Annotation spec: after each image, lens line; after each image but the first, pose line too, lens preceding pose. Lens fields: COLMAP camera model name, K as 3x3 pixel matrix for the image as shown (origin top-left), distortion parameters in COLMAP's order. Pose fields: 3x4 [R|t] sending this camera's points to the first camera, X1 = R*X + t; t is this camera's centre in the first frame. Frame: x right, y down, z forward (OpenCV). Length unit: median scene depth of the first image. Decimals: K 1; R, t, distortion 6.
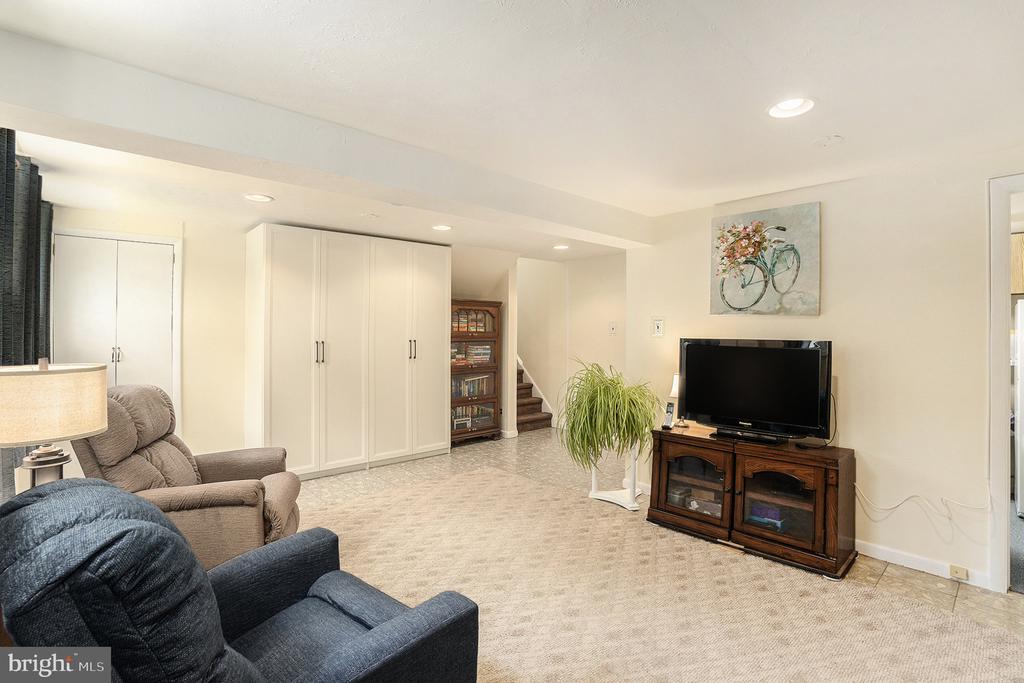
lens RADIAL K [[470.1, 0, 513.6], [0, 470.1, 337.0], [0, 0, 1]] dist [-0.047644, 0.000248]
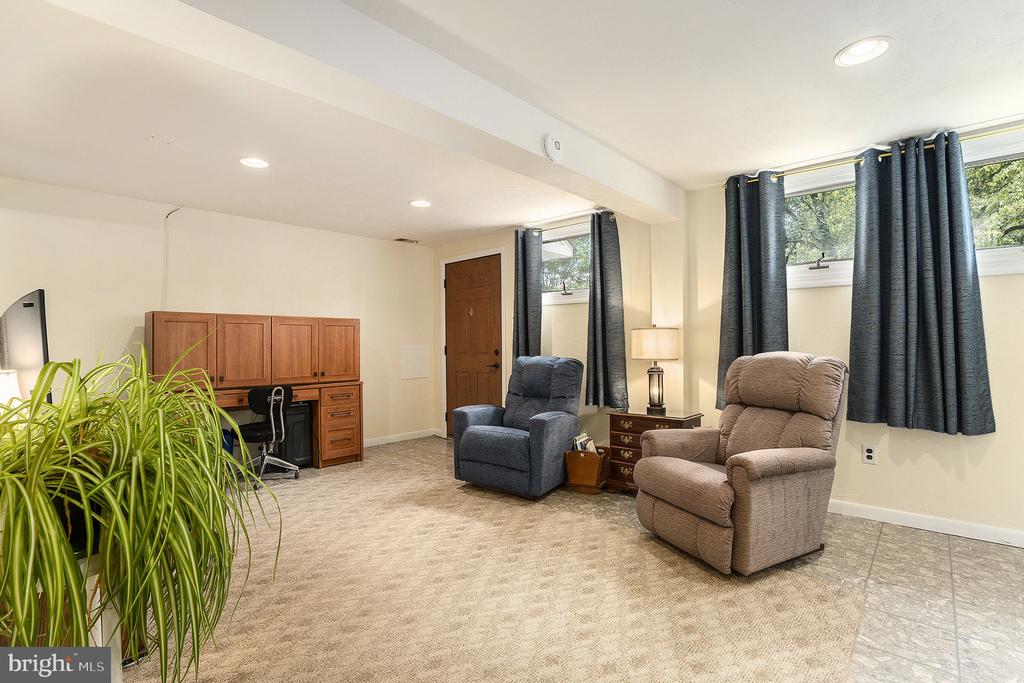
lens RADIAL K [[470.1, 0, 510.8], [0, 470.1, 337.8], [0, 0, 1]] dist [-0.047644, 0.000248]
pose [[-0.996479, 0.003993, -0.083742, -0.083152], [0.003681, 0.999986, 0.003883, 0.049360], [0.083756, 0.003561, -0.996480, 1.730054]]
